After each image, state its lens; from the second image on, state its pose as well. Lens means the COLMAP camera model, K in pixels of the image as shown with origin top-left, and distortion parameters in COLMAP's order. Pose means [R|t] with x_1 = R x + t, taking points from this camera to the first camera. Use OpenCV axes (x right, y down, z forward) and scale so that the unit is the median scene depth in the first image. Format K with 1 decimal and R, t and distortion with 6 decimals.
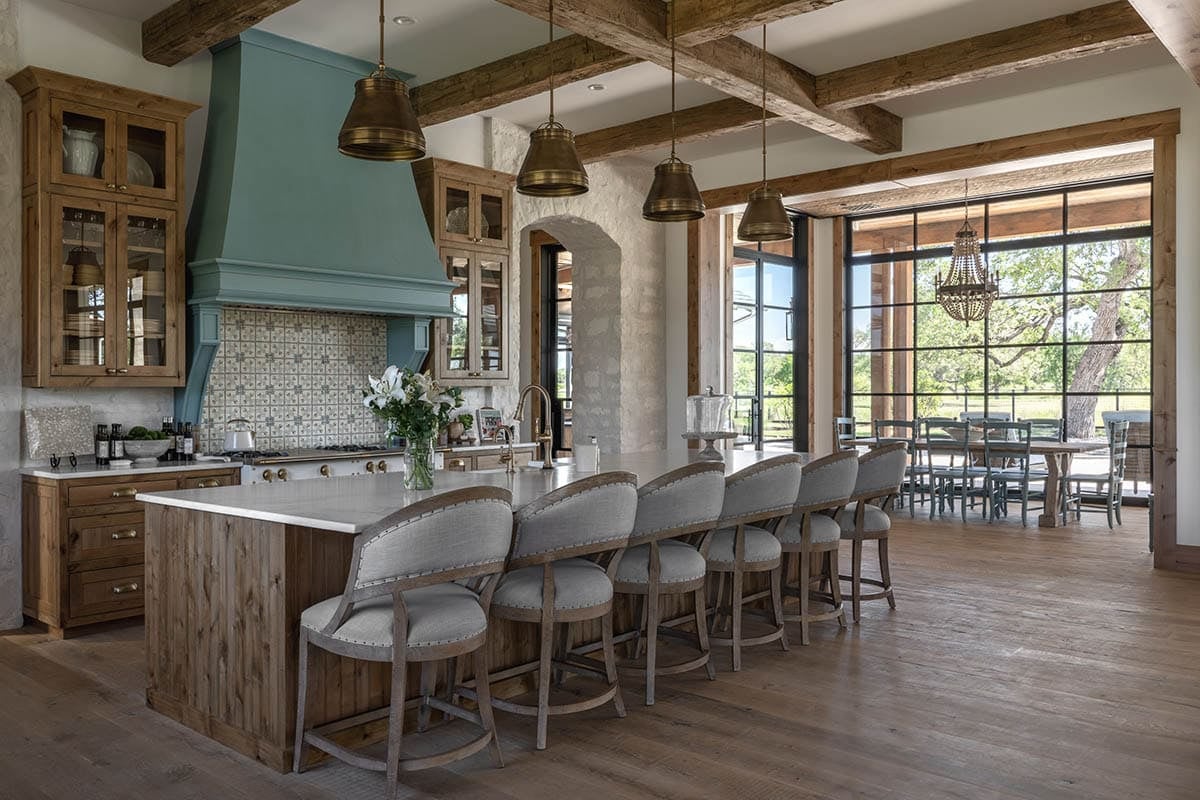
lens RADIAL K [[968.0, 0, 600.0], [0, 968.0, 400.0], [0, 0, 1]] dist [-0.032454, -0.002051]
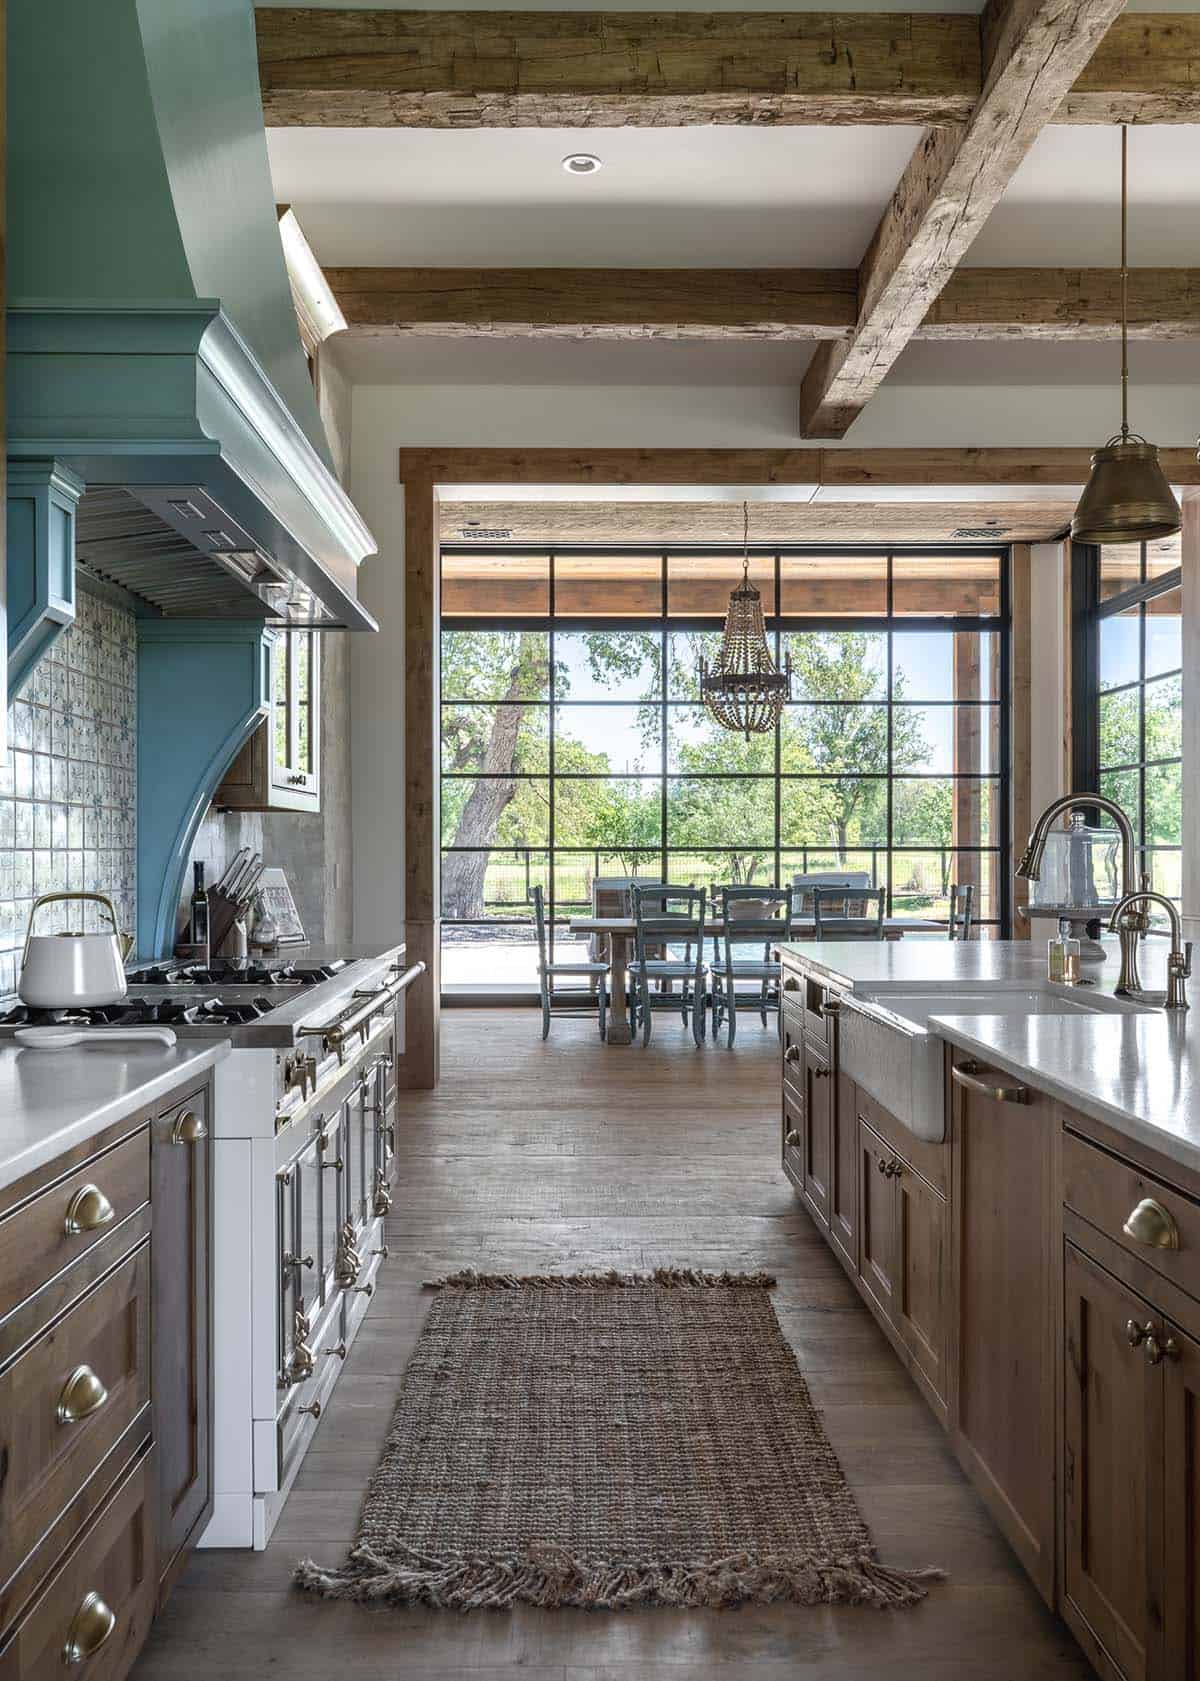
lens RADIAL K [[1447.2, 0, 600.0], [0, 1447.2, 840.5], [0, 0, 1]] dist [0.001896, -0.007762]
pose [[0.743372, 0.012502, 0.668761, -0.329397], [0.000727, 0.999810, -0.019499, 0.008321], [-0.668878, 0.014981, 0.743221, 0.352893]]
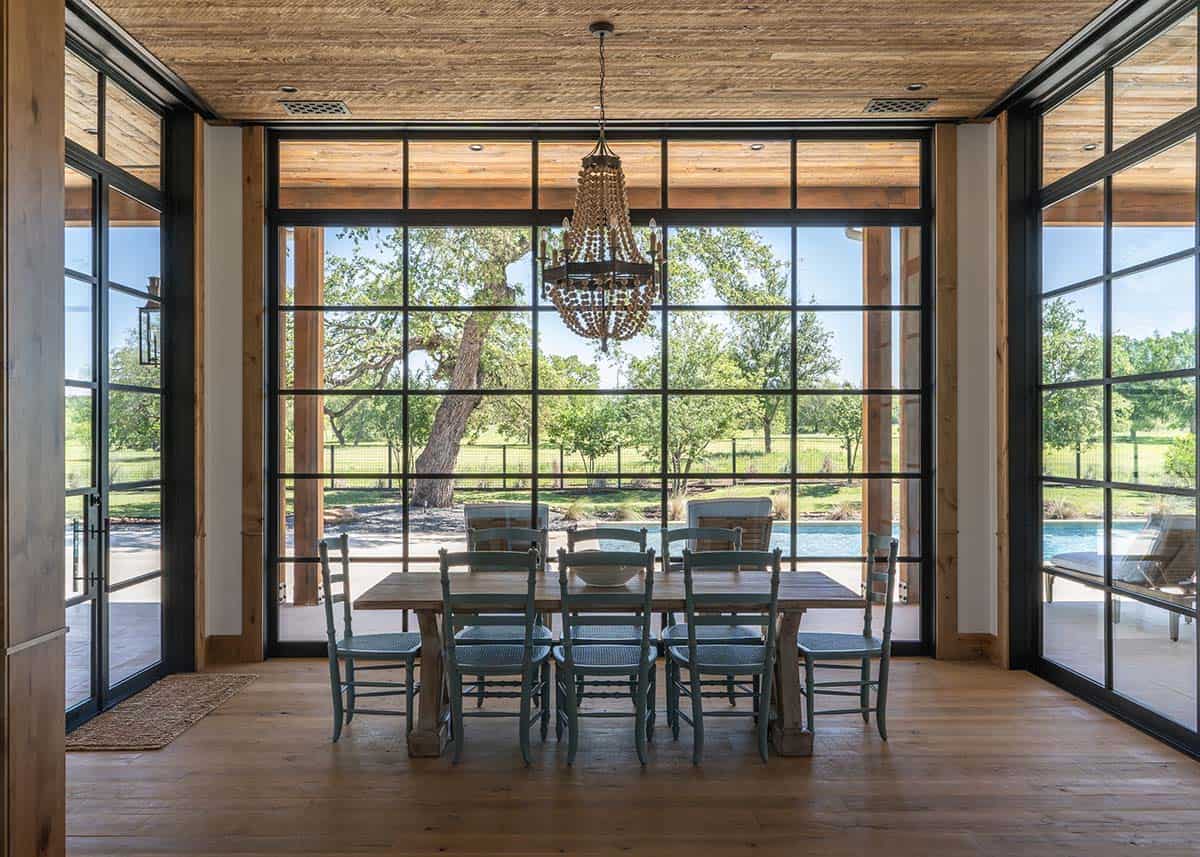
lens RADIAL K [[1033.1, 0, 583.4], [0, 1033.1, 429.1], [0, 0, 1]] dist [0.001896, -0.007762]
pose [[0.753784, 0.011055, 0.657029, 0.029251], [0.000507, 0.999848, -0.017405, -0.027130], [-0.657122, 0.013452, 0.753664, 0.608526]]
